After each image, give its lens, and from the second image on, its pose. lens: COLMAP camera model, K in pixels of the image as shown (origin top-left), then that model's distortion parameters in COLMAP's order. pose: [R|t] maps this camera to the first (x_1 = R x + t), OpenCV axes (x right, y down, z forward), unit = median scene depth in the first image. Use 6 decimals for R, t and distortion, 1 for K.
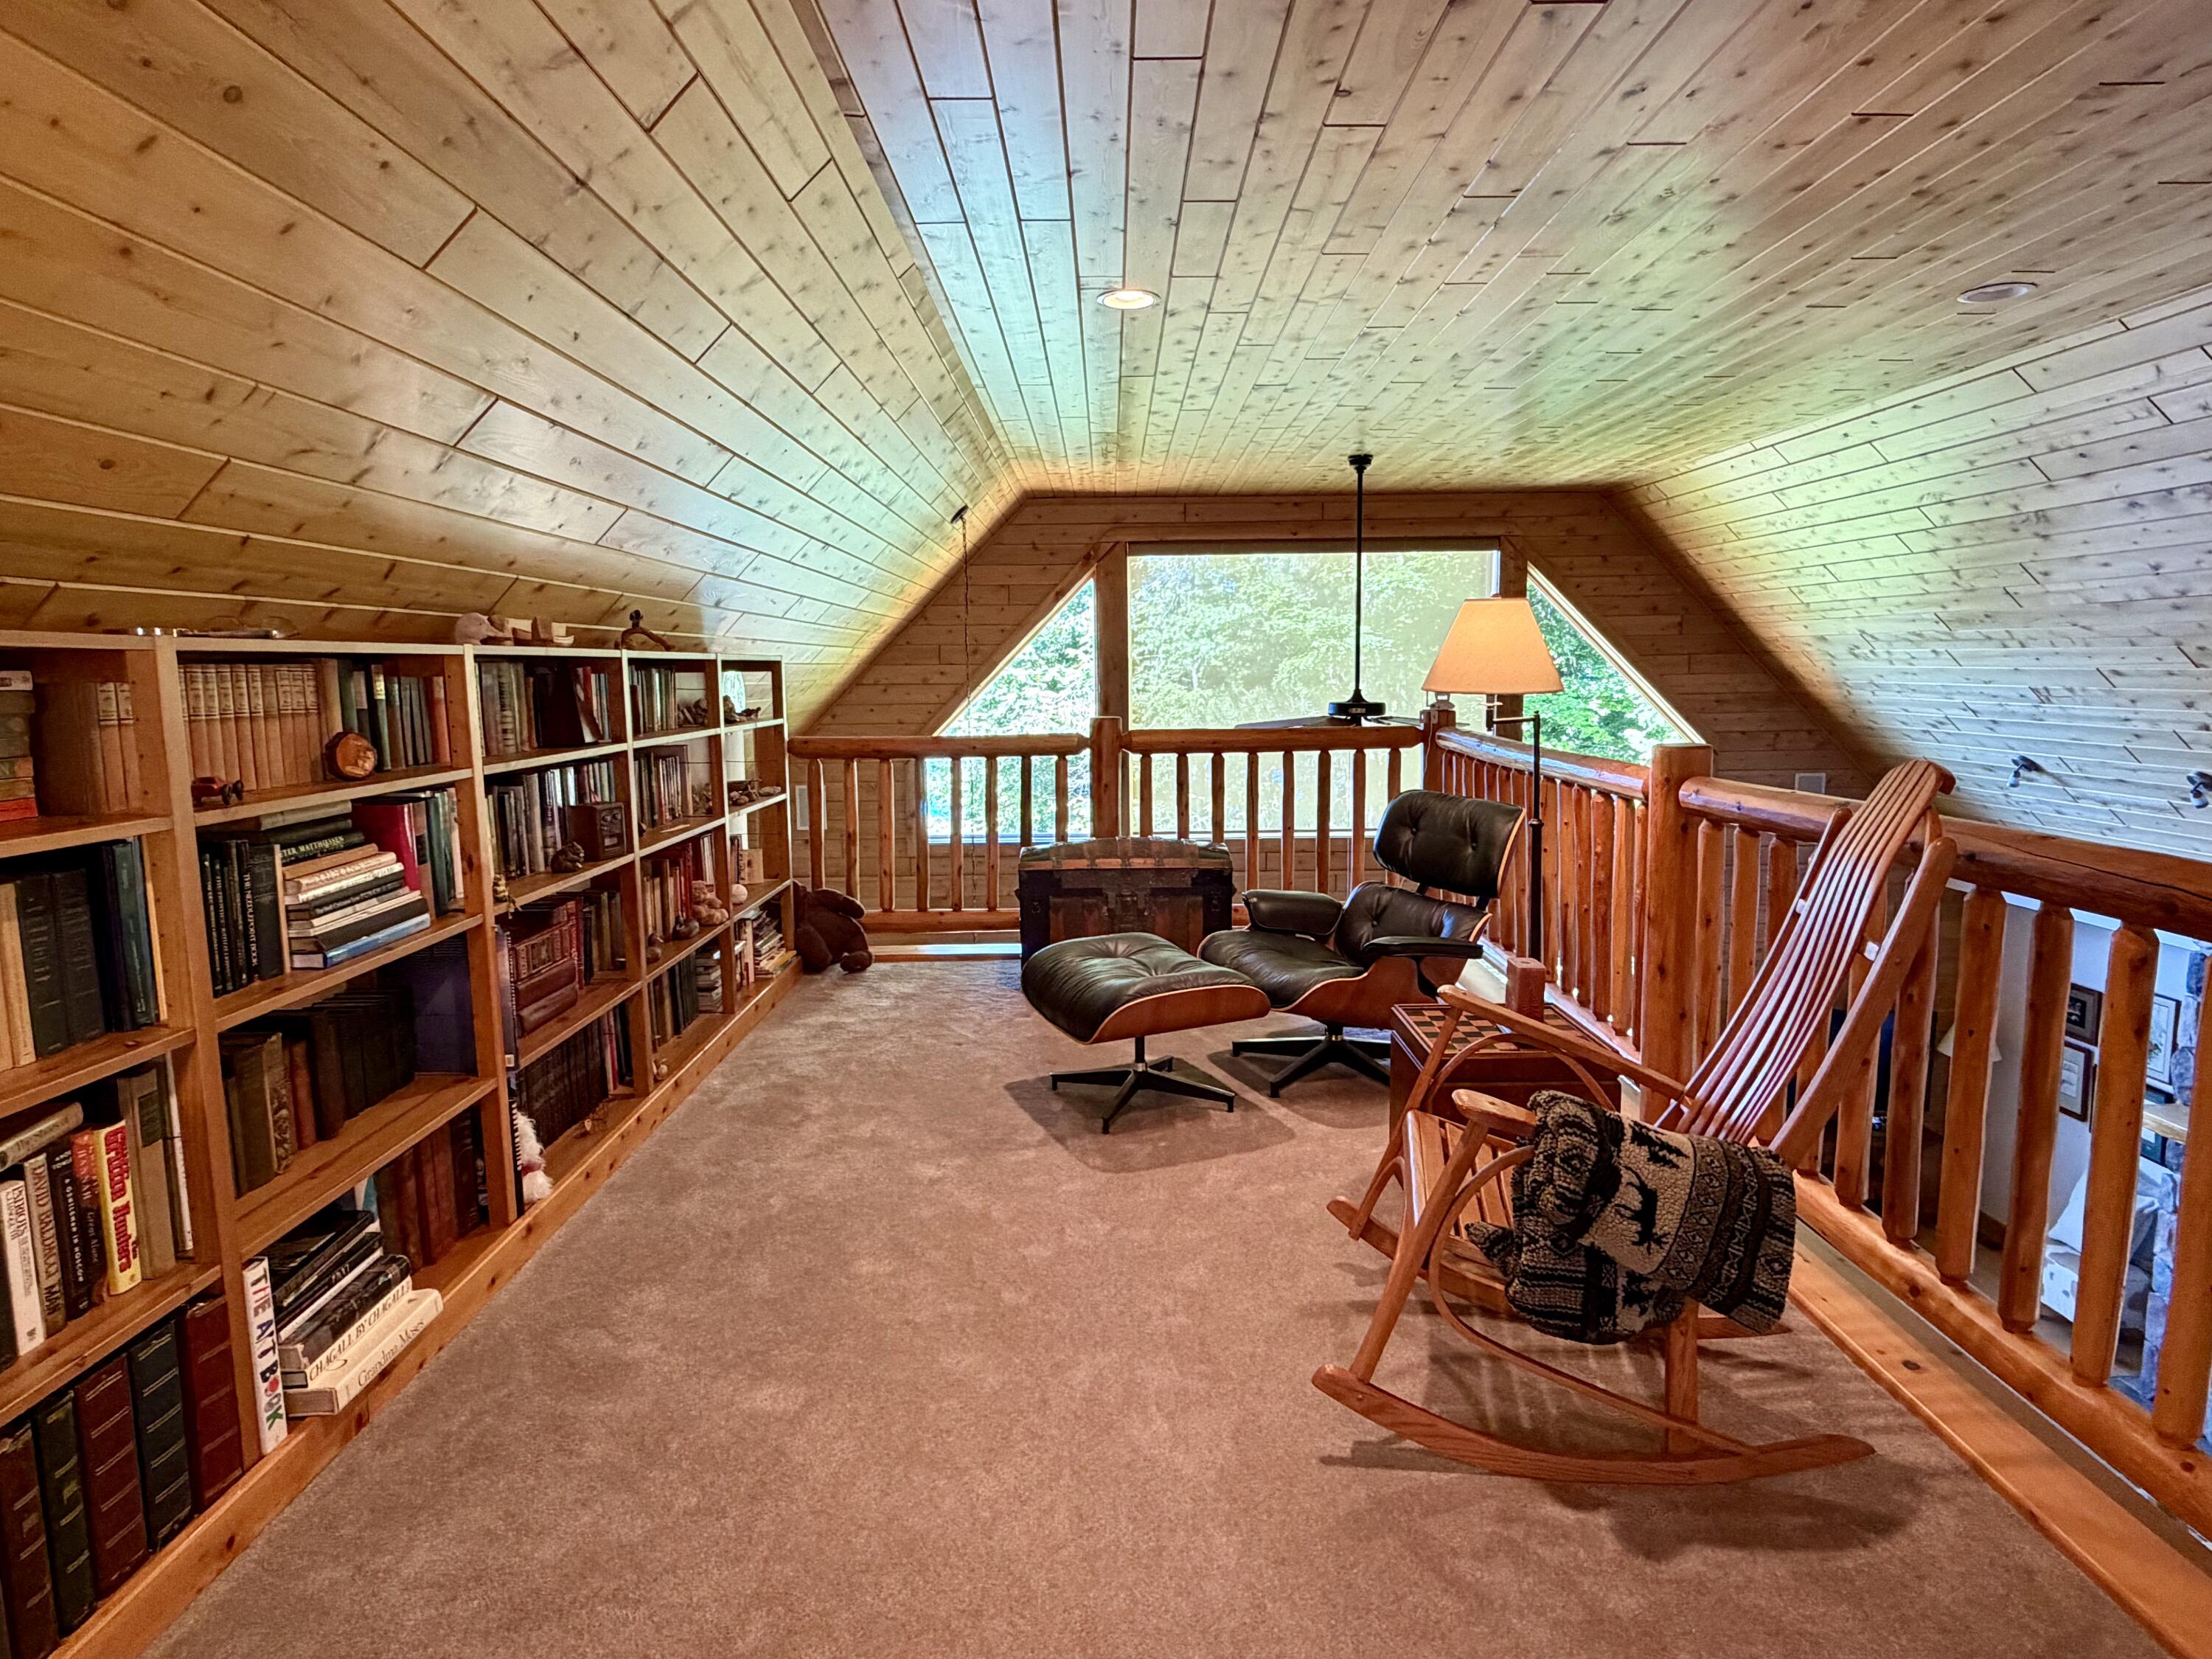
lens RADIAL K [[1204.6, 0, 1110.4], [0, 1204.6, 828.5], [0, 0, 1]] dist [-0.002136, 0.001276]
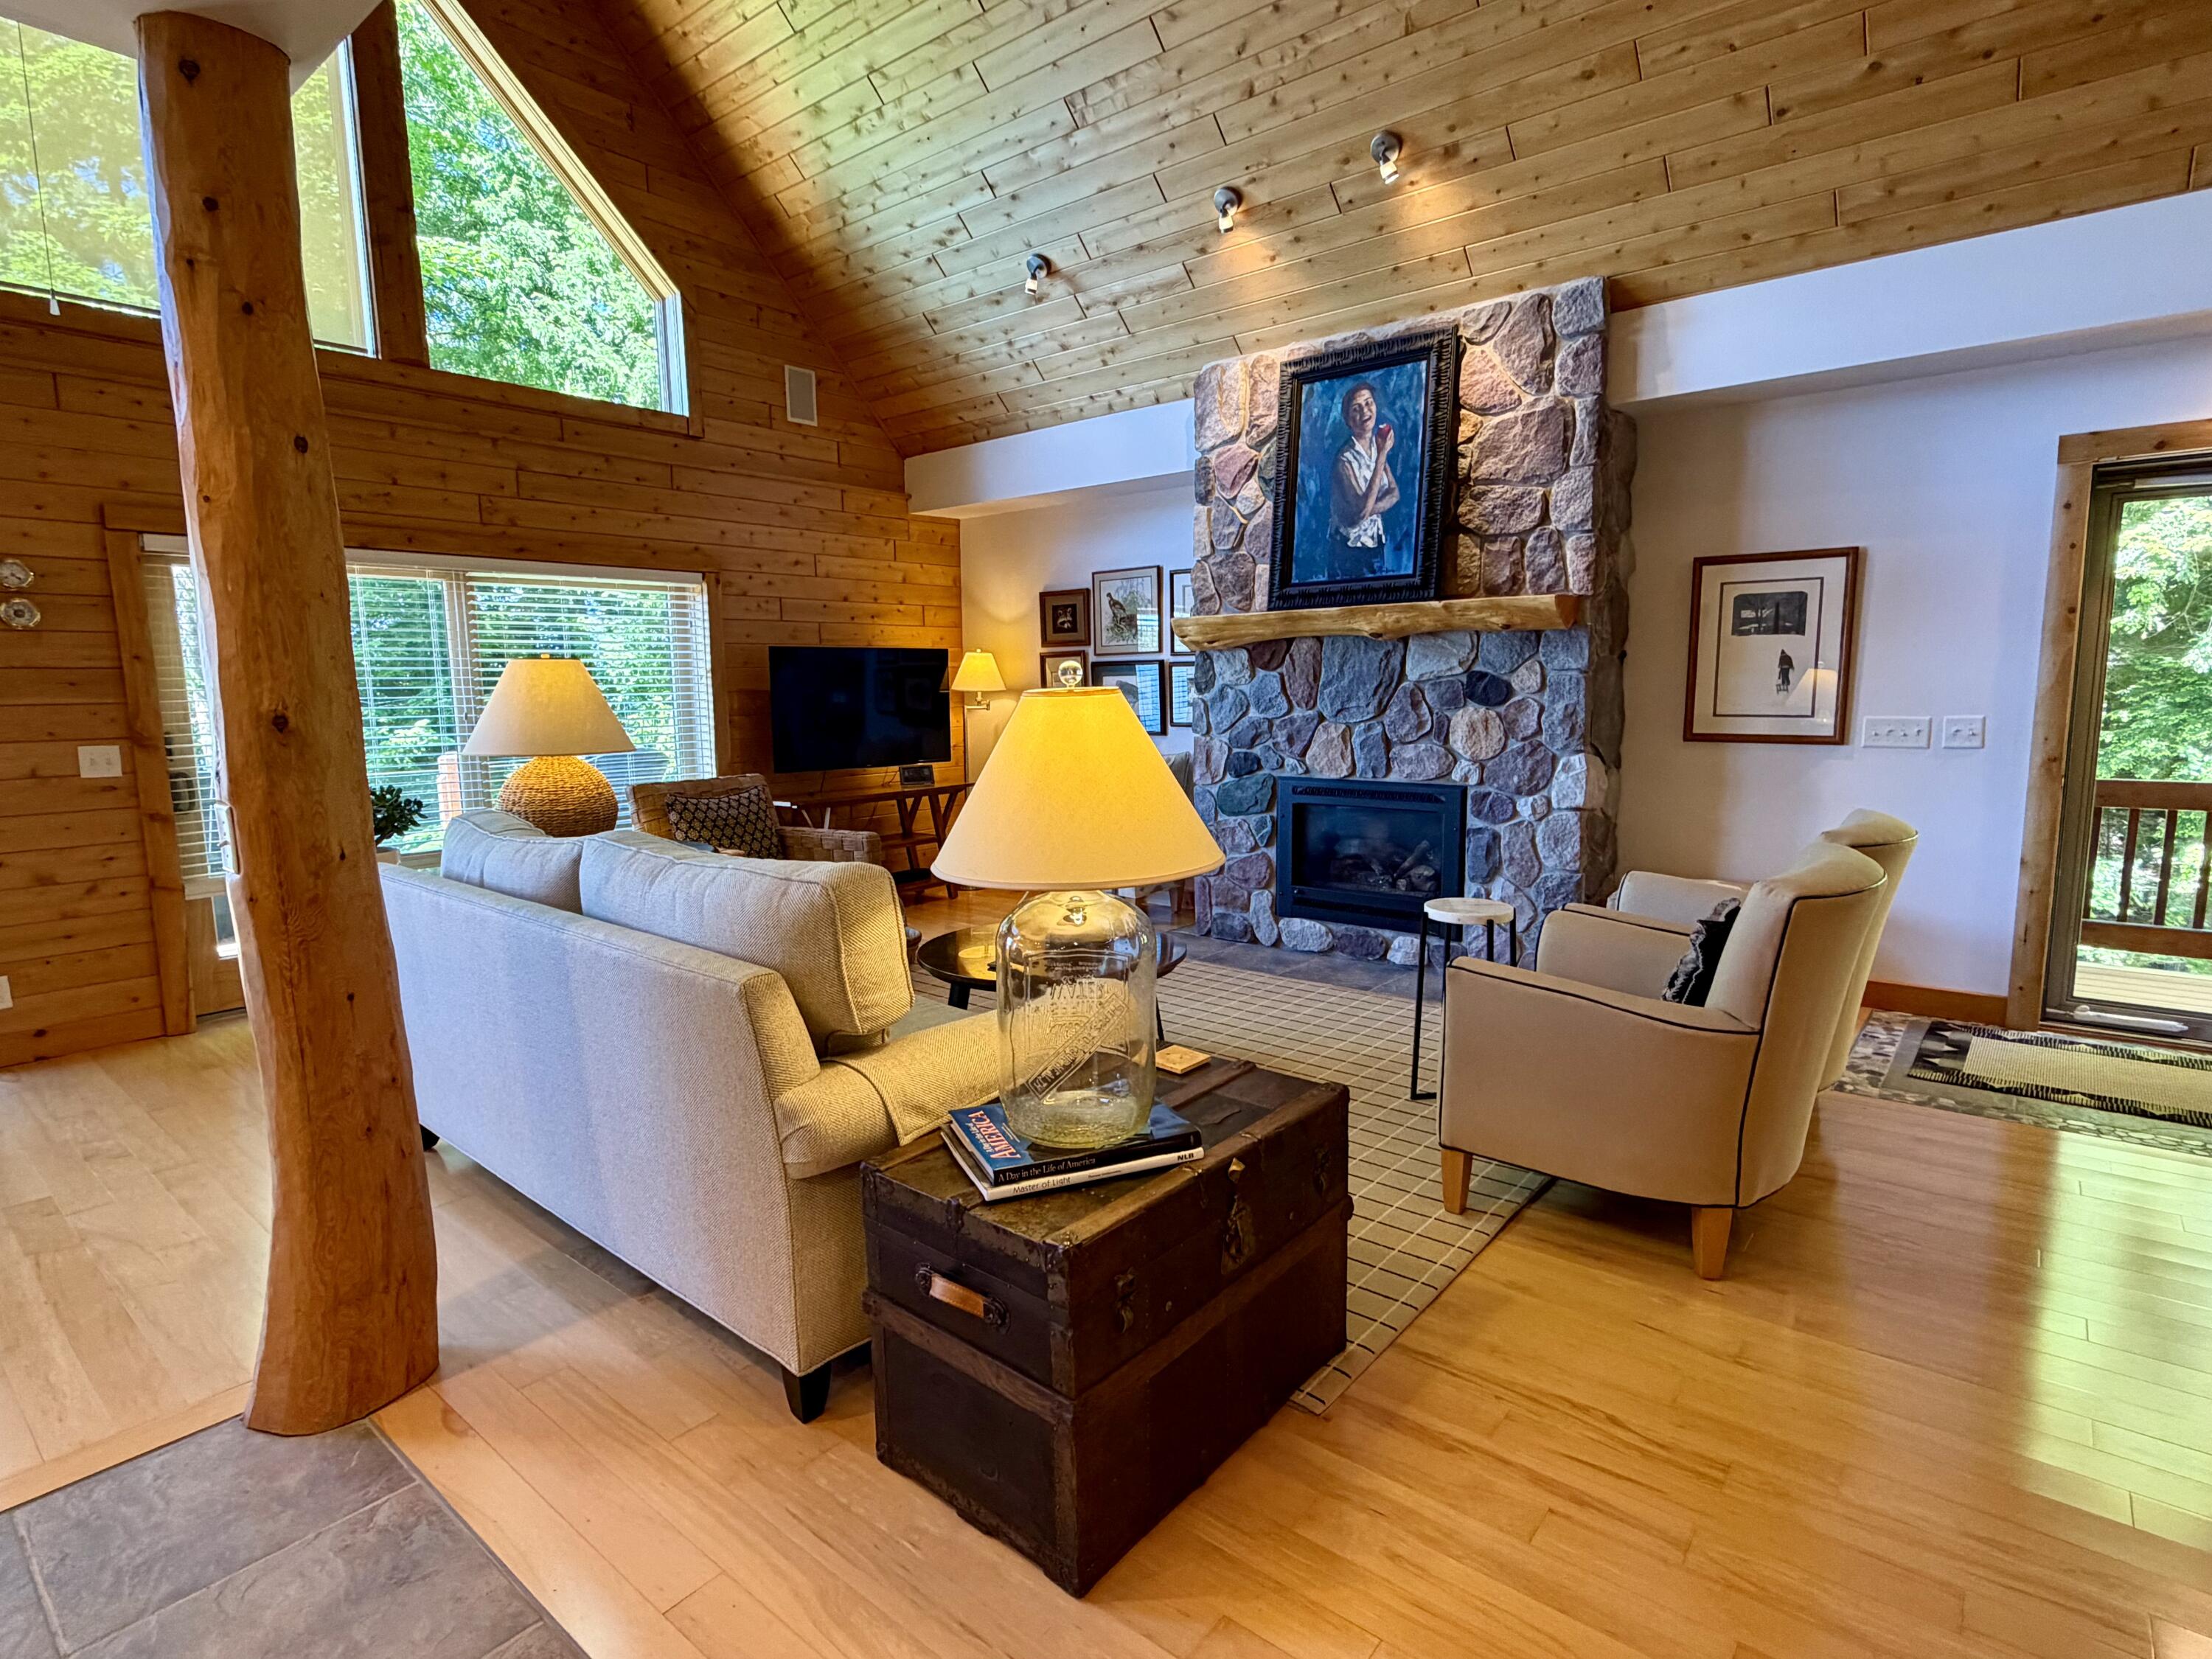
lens RADIAL K [[1132.5, 0, 1103.8], [0, 1132.5, 829.7], [0, 0, 1]] dist [0.000942, -0.000720]
pose [[0.634942, -0.095144, 0.766678, 0.133749], [0.108249, 0.993554, 0.033650, 0.434444], [-0.764938, 0.061627, 0.641149, 0.574358]]
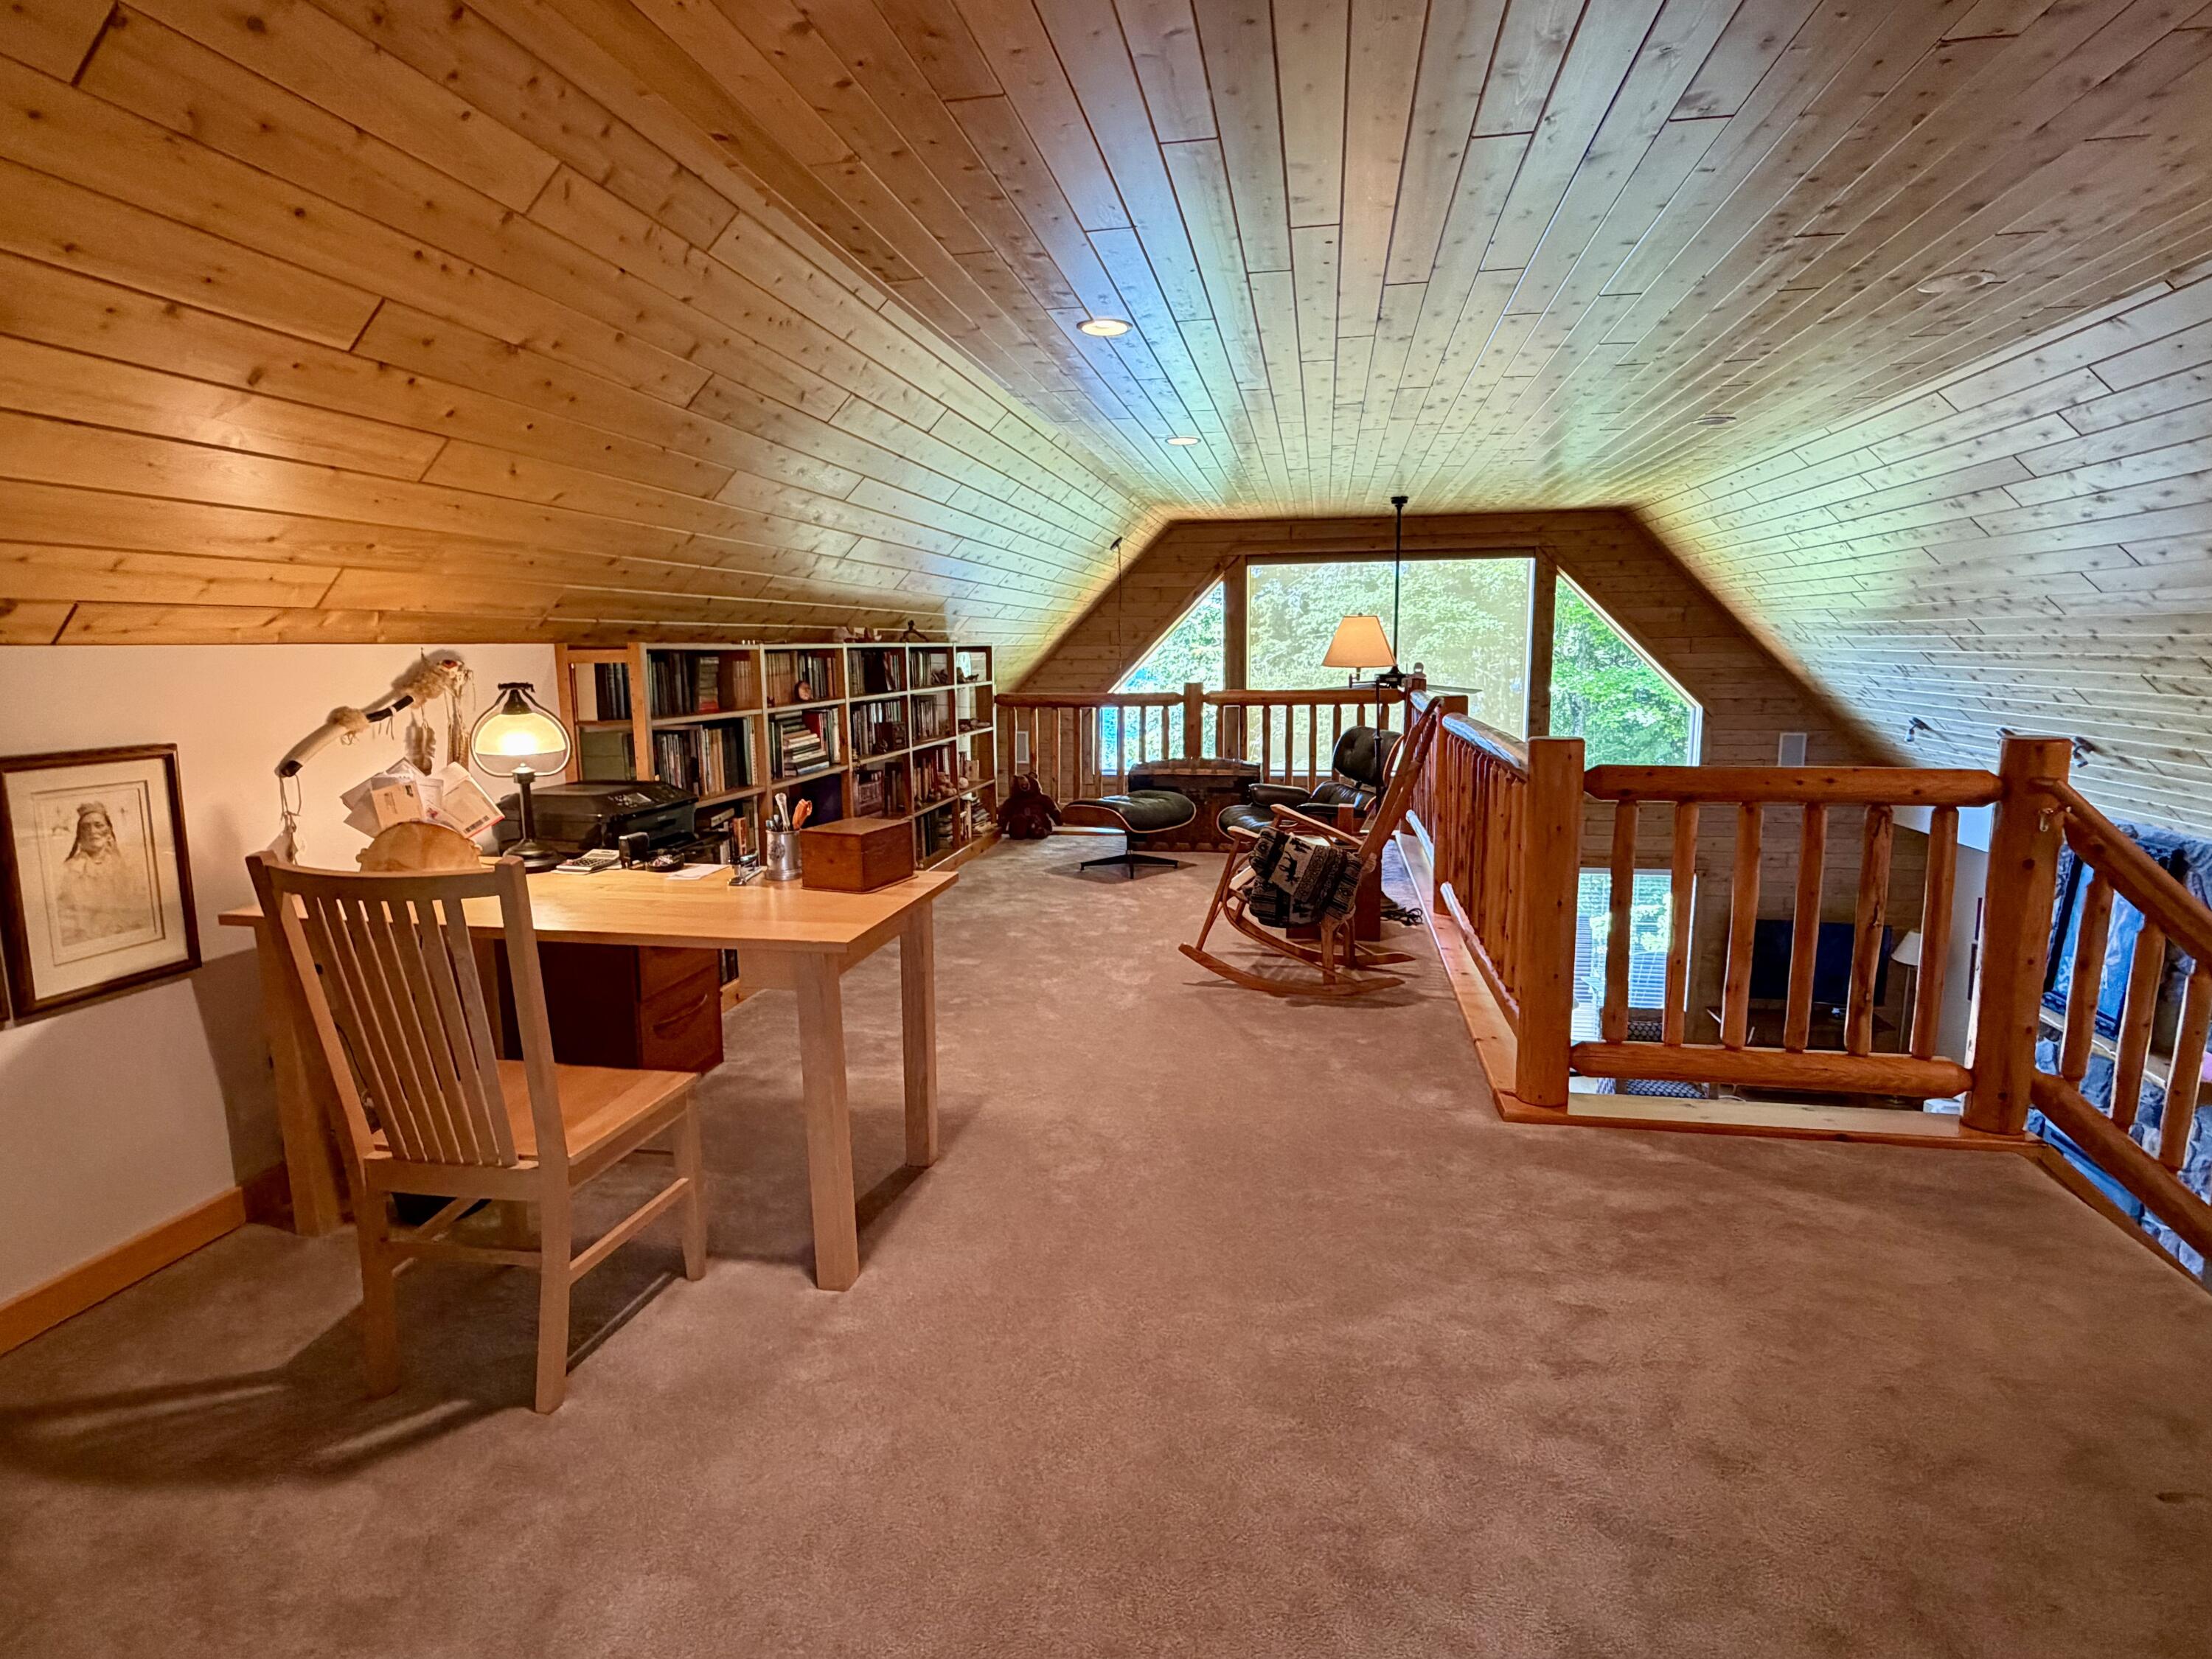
lens RADIAL K [[1136.8, 0, 1119.5], [0, 1136.8, 825.8], [0, 0, 1]] dist [-0.001671, -0.001707]
pose [[0.984708, 0.027708, -0.171997, 0.157942], [-0.023010, 0.999307, 0.029245, 0.052119], [0.172688, -0.024840, 0.984663, -0.462520]]
